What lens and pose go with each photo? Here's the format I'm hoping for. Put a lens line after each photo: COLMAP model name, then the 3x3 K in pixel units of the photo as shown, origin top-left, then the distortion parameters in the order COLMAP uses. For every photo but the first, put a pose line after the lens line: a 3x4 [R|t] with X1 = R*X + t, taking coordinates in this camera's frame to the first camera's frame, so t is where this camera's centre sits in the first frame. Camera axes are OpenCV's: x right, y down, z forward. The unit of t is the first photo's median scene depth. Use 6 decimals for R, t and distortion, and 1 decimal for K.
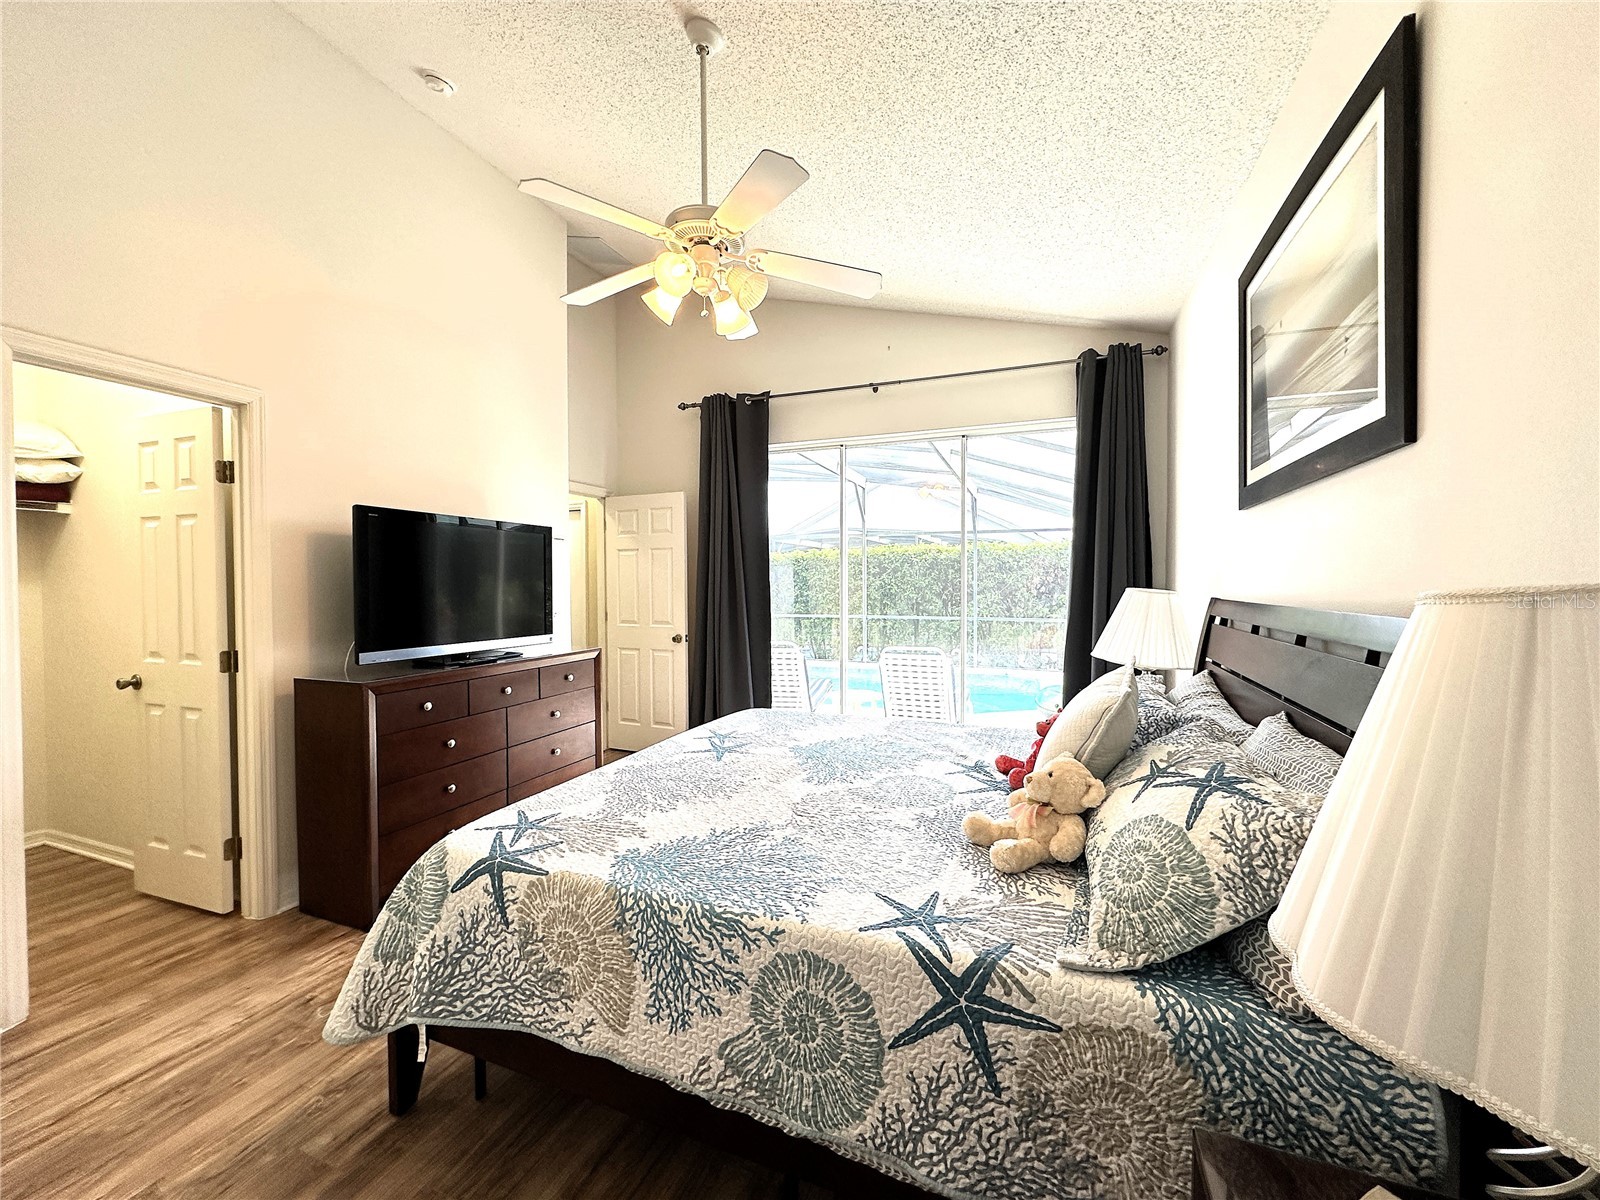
lens RADIAL K [[642.6, 0, 796.2], [0, 642.6, 597.6], [0, 0, 1]] dist [-0.002530, 0.000470]
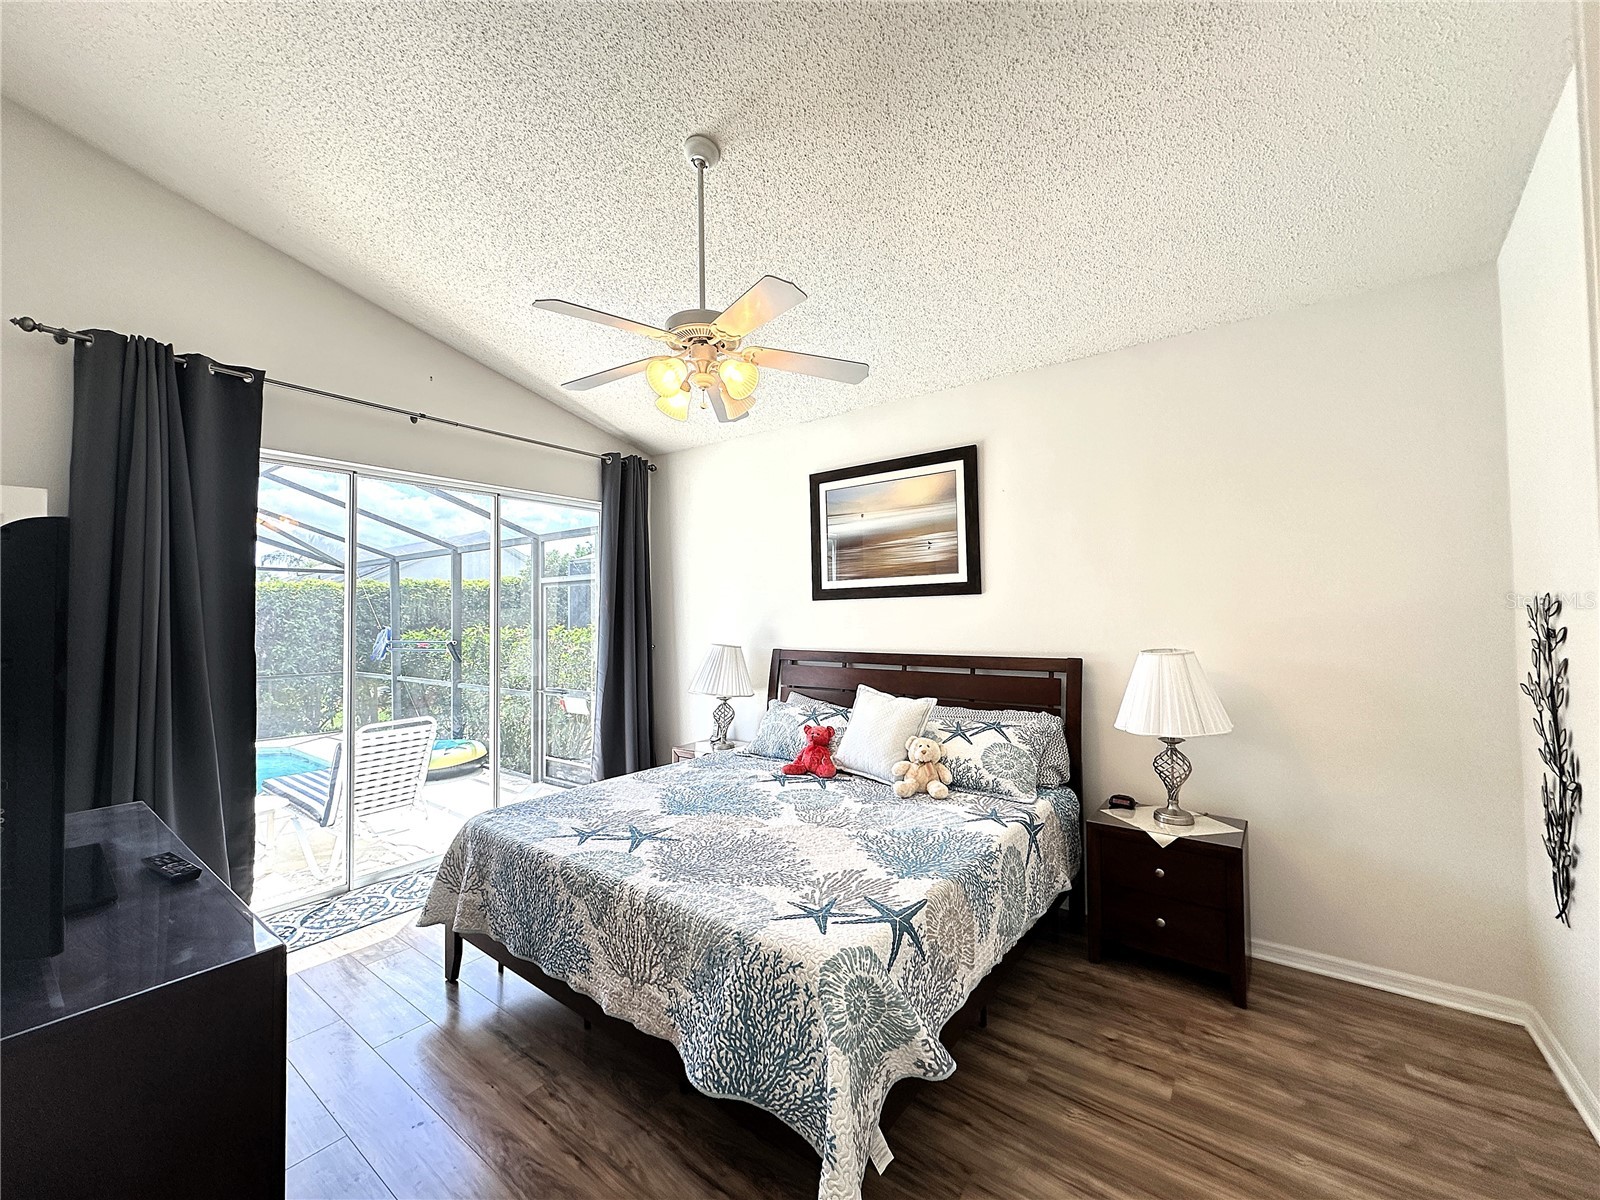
lens RADIAL K [[642.6, 0, 803.2], [0, 642.6, 595.1], [0, 0, 1]] dist [-0.002530, 0.000470]
pose [[0.253034, 0.029129, 0.967019, -1.671233], [0.030111, 0.998825, -0.037966, -0.129954], [-0.966989, 0.038725, 0.251860, 0.878501]]
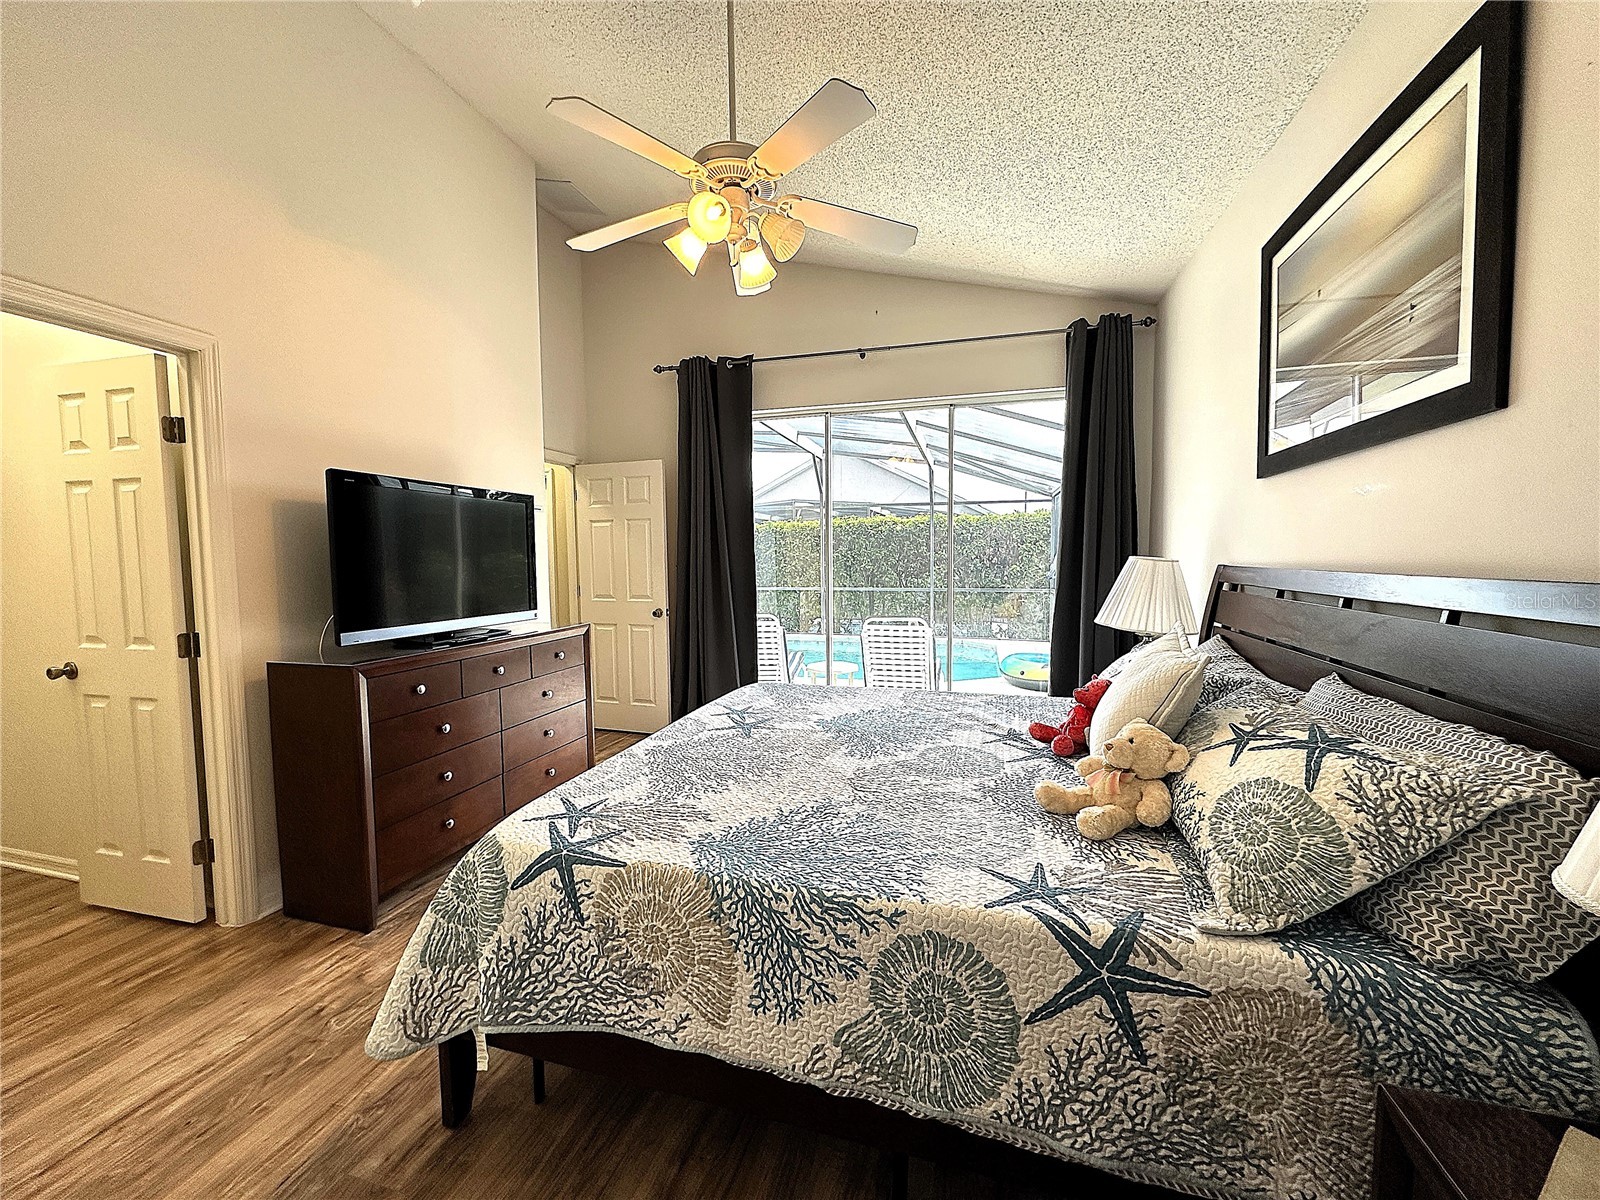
lens RADIAL K [[642.6, 0, 796.5], [0, 642.6, 598.3], [0, 0, 1]] dist [-0.002530, 0.000470]
pose [[0.995456, -0.012616, 0.094380, -0.220333], [0.008587, 0.999039, 0.042970, 0.006380], [-0.094831, -0.041964, 0.994608, 0.066587]]
